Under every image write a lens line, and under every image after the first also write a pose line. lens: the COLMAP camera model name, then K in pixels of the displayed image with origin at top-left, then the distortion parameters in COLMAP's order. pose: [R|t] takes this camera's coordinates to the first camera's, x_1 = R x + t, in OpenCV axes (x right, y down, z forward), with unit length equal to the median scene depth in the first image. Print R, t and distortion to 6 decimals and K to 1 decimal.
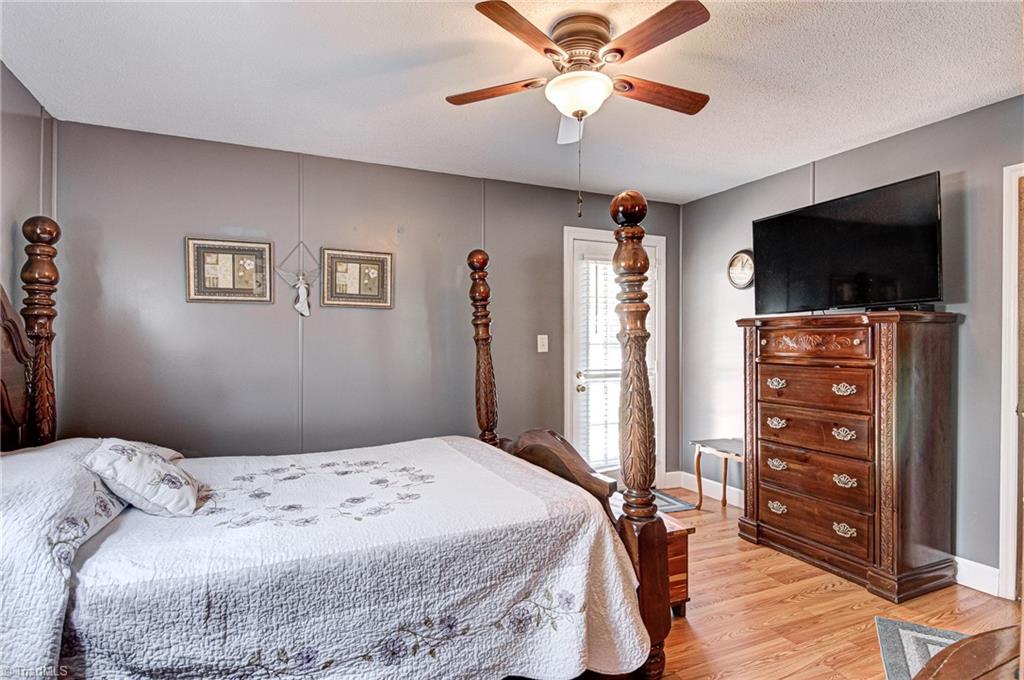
lens RADIAL K [[543.2, 0, 516.2], [0, 543.2, 337.7], [0, 0, 1]] dist [0.013102, -0.009447]
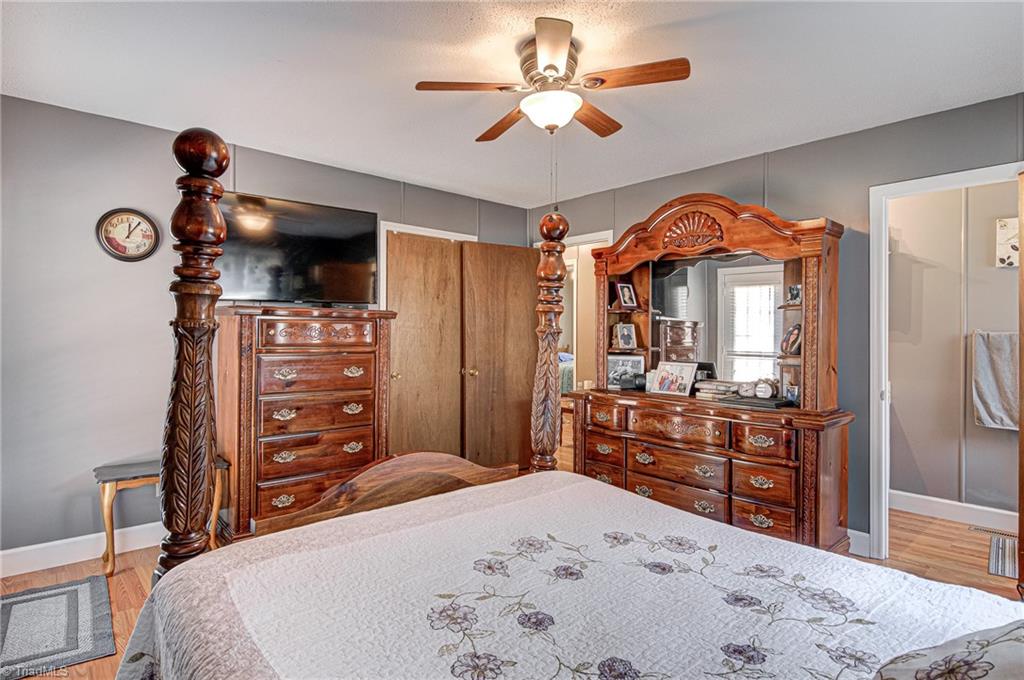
lens RADIAL K [[543.2, 0, 519.1], [0, 543.2, 334.9], [0, 0, 1]] dist [0.013102, -0.009447]
pose [[-0.291675, -0.010094, 0.956464, -0.682564], [-0.014595, 0.999875, 0.006101, 0.000138], [-0.956406, -0.012180, -0.291786, 1.040712]]
